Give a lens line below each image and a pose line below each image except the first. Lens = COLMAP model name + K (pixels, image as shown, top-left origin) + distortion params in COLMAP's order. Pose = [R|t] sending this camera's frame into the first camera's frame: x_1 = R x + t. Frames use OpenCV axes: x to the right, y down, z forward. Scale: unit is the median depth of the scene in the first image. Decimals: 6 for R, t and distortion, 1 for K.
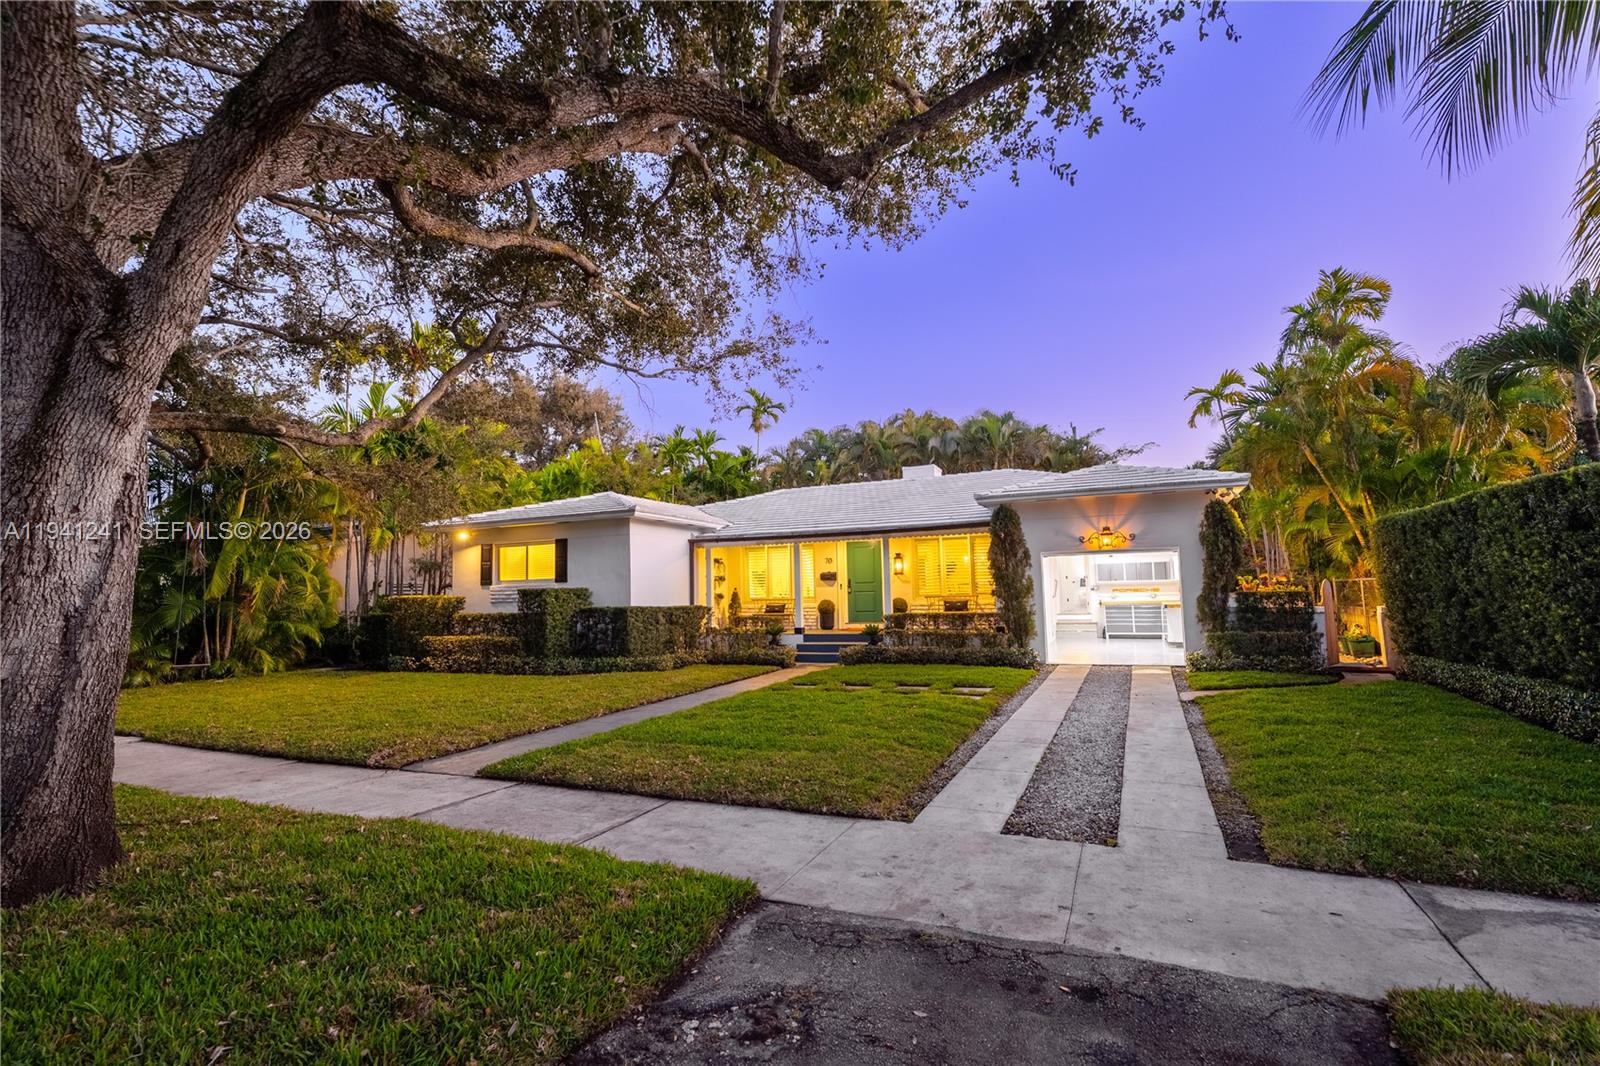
lens RADIAL K [[744.9, 0, 800.0], [0, 744.9, 533.0], [0, 0, 1]] dist [0.001847, 0.000295]
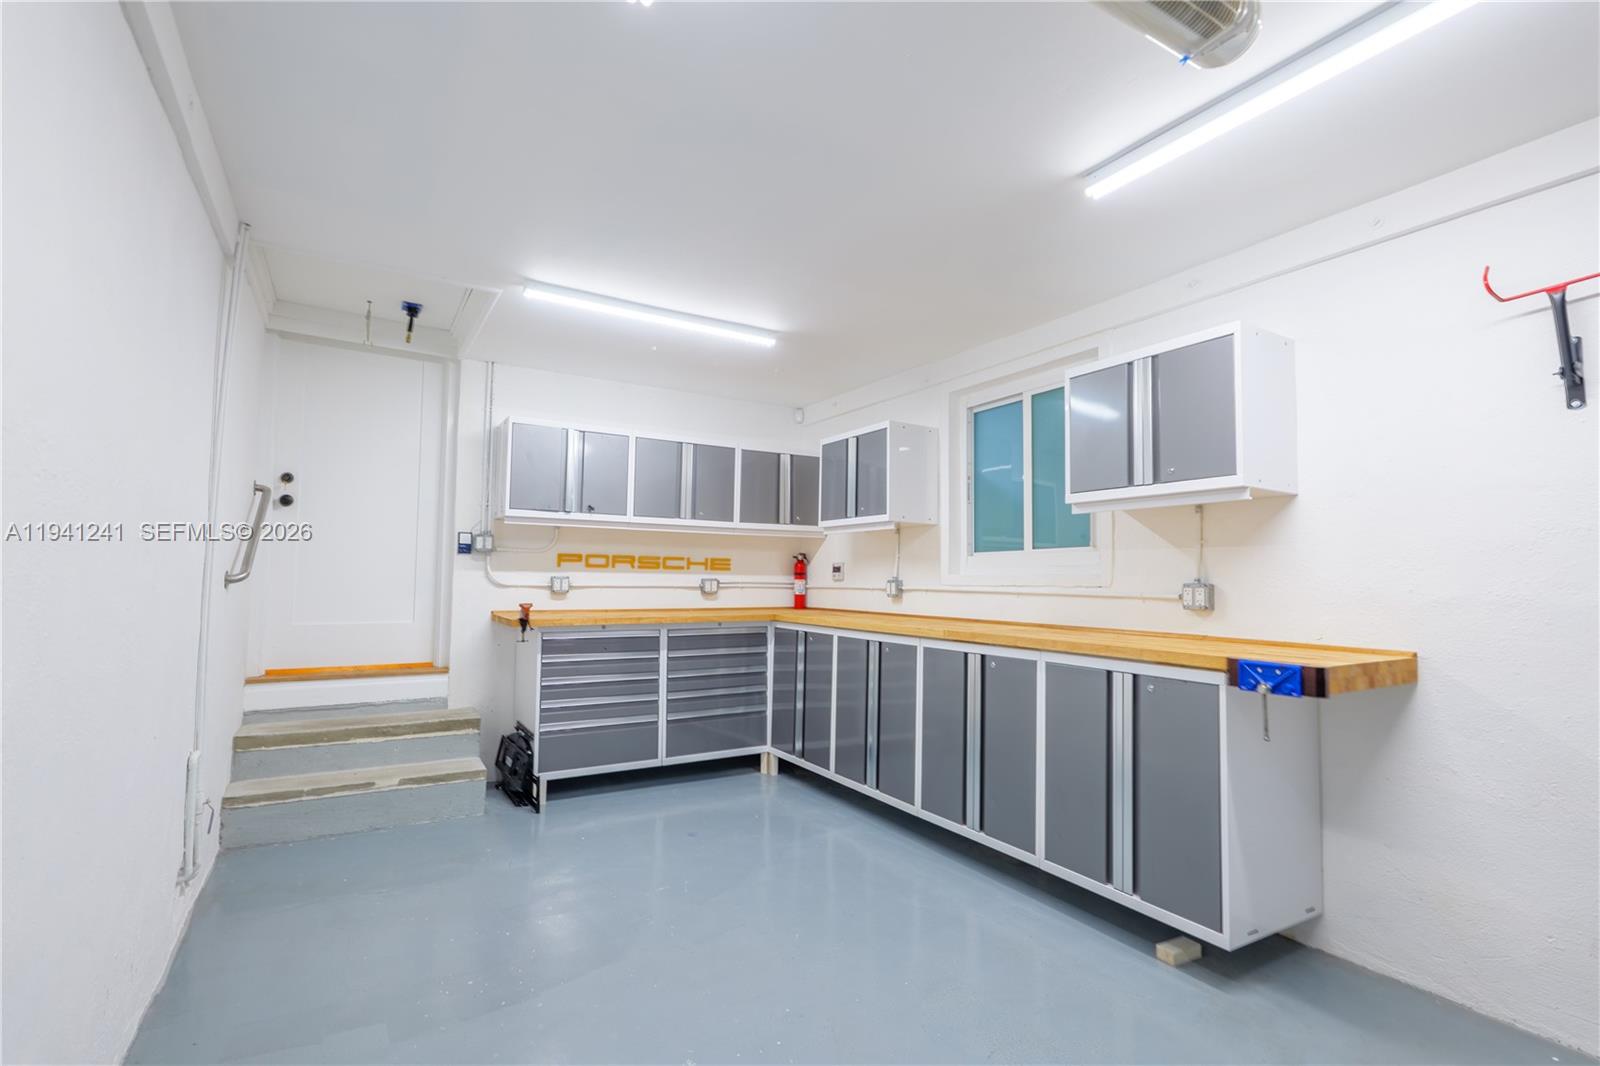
lens RADIAL K [[748.9, 0, 800.0], [0, 748.9, 533.0], [0, 0, 1]] dist [0.014679, 0.000036]
pose [[0.574290, 0.072103, 0.815471, 0.284865], [-0.096840, 0.995103, -0.019787, 0.068409], [-0.812904, -0.067607, 0.578460, 0.832448]]
